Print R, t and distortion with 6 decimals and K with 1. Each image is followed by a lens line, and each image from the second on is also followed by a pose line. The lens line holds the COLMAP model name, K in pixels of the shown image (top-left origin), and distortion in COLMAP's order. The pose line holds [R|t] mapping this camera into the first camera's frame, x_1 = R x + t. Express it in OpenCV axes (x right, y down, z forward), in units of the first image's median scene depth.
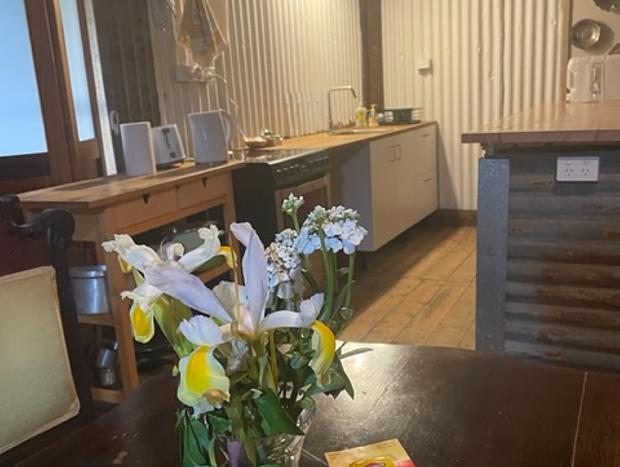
lens RADIAL K [[614.7, 0, 310.0], [0, 614.7, 233.5], [0, 0, 1]] dist [0.050654, -0.072361]
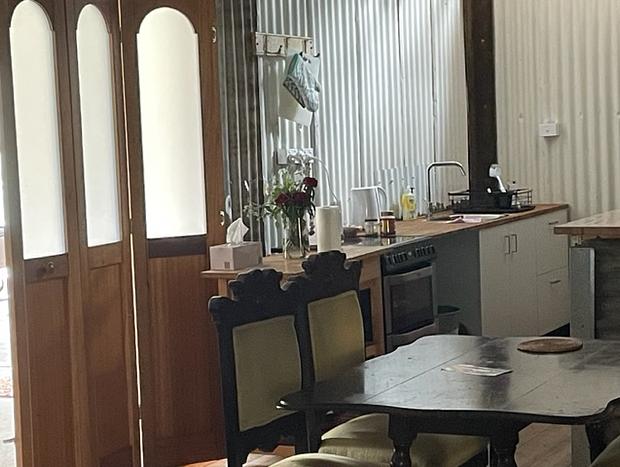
lens RADIAL K [[1467.9, 0, 310.0], [0, 1467.9, 233.5], [0, 0, 1]] dist [-0.015206, -0.011548]
pose [[0.999617, 0.020475, -0.018637, -0.085899], [-0.022891, 0.989841, -0.140322, 0.128408], [0.015574, 0.140695, 0.989931, -0.887691]]
